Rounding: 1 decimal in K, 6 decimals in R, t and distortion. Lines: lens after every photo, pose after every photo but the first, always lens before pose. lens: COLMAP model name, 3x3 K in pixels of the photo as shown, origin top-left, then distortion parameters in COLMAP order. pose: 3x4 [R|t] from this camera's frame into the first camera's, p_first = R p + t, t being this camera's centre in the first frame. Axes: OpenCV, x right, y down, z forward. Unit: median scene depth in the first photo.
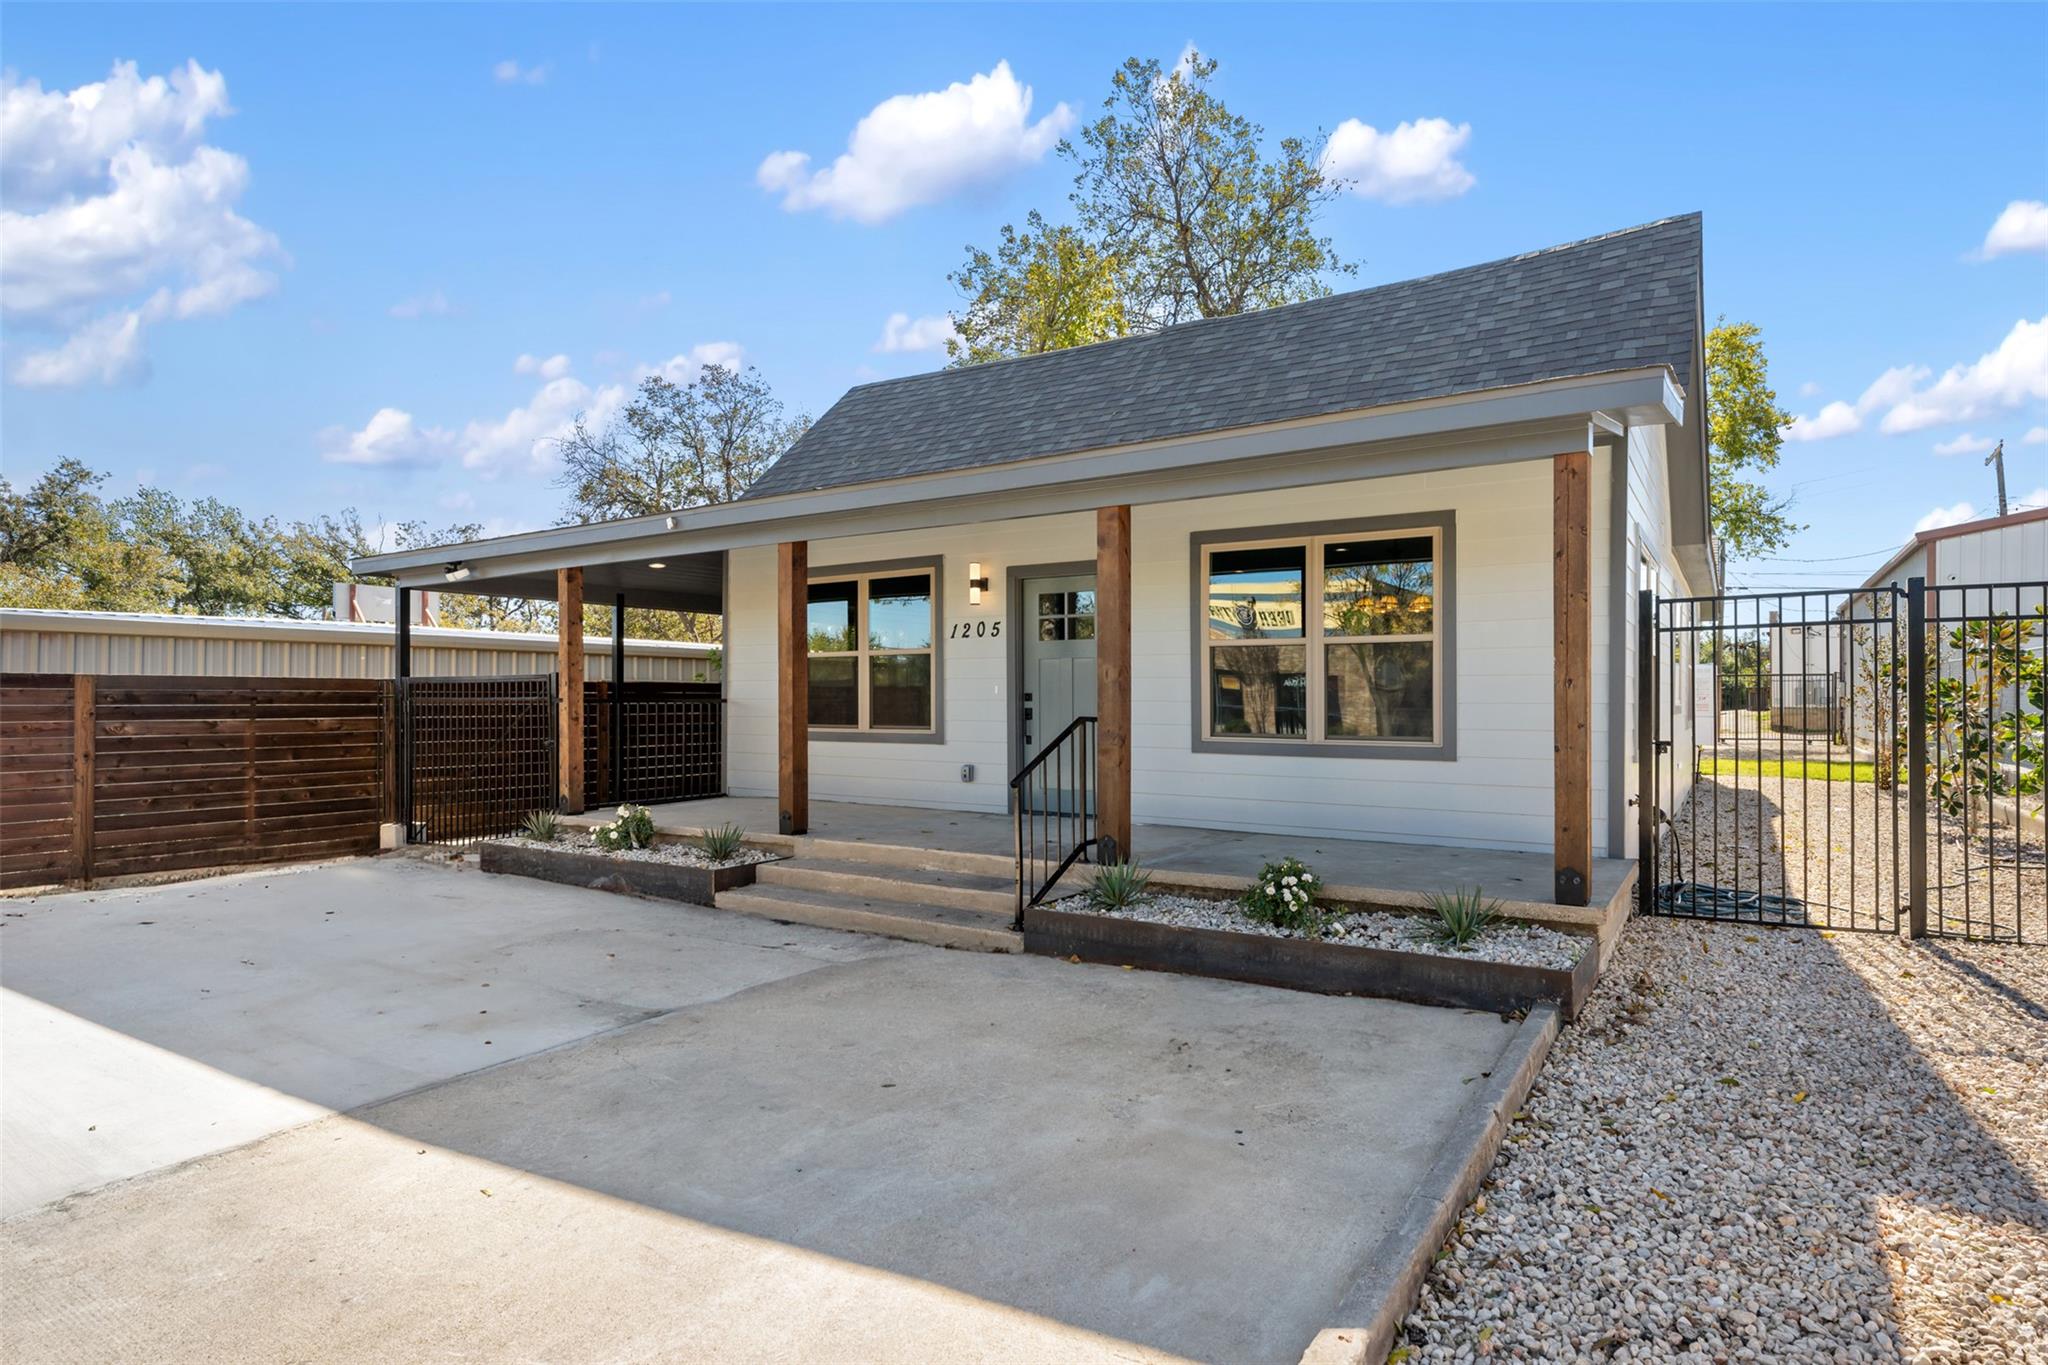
lens RADIAL K [[1056.7, 0, 1037.4], [0, 1056.7, 692.6], [0, 0, 1]] dist [0.005073, -0.000599]
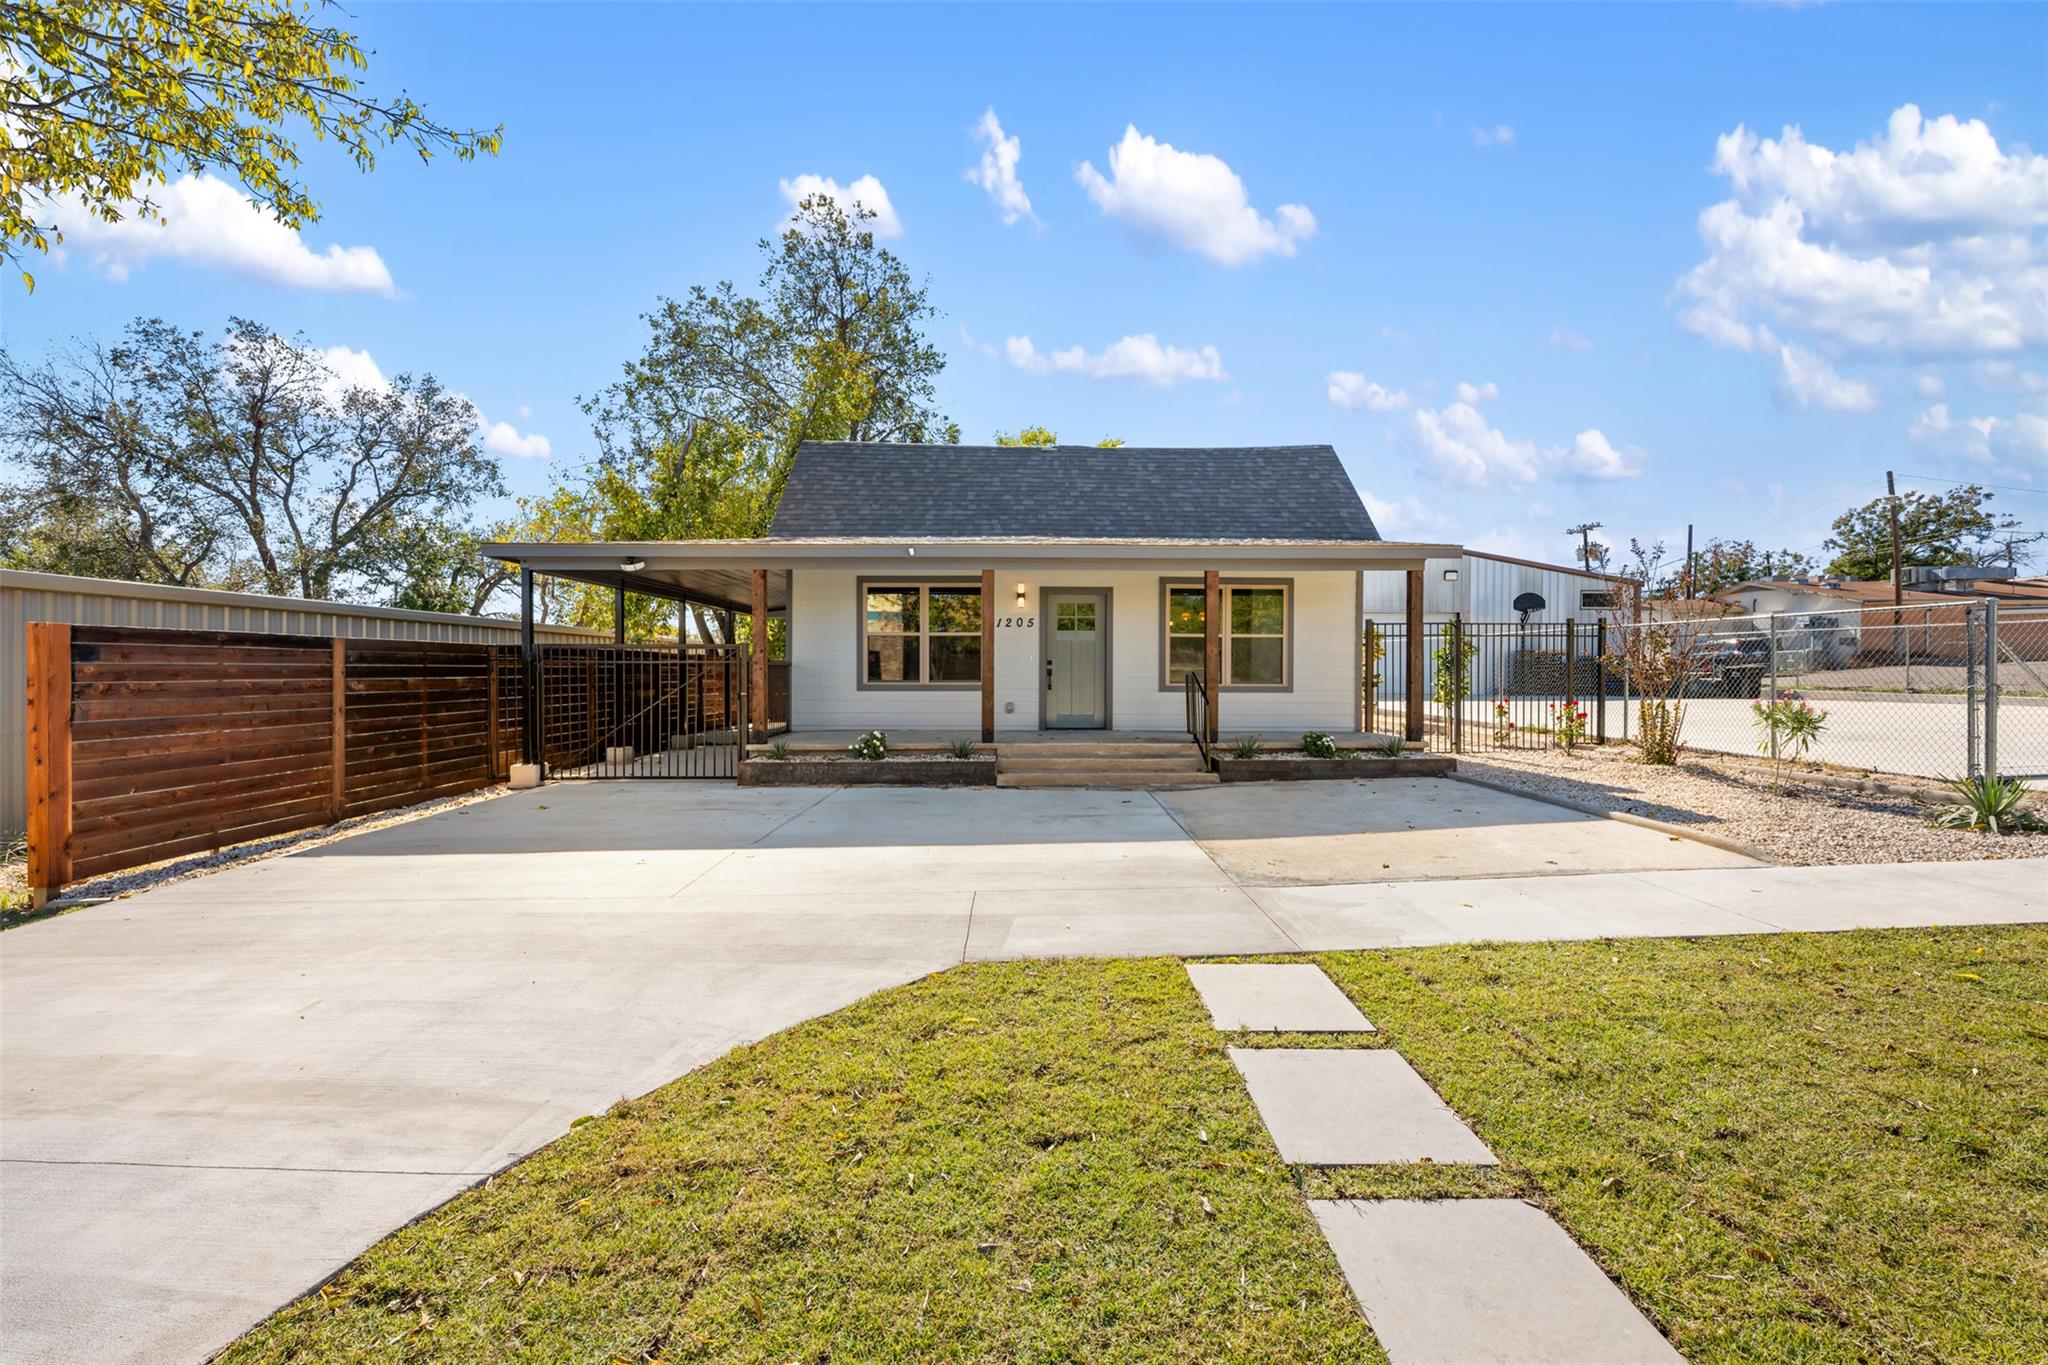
lens RADIAL K [[825.1, 0, 1017.0], [0, 825.1, 672.5], [0, 0, 1]] dist [-0.001342, 0.000858]
pose [[0.852658, -0.000397, 0.522469, -0.738510], [-0.006261, 0.999920, 0.010979, 0.005665], [-0.522432, -0.012633, 0.852587, -0.118039]]
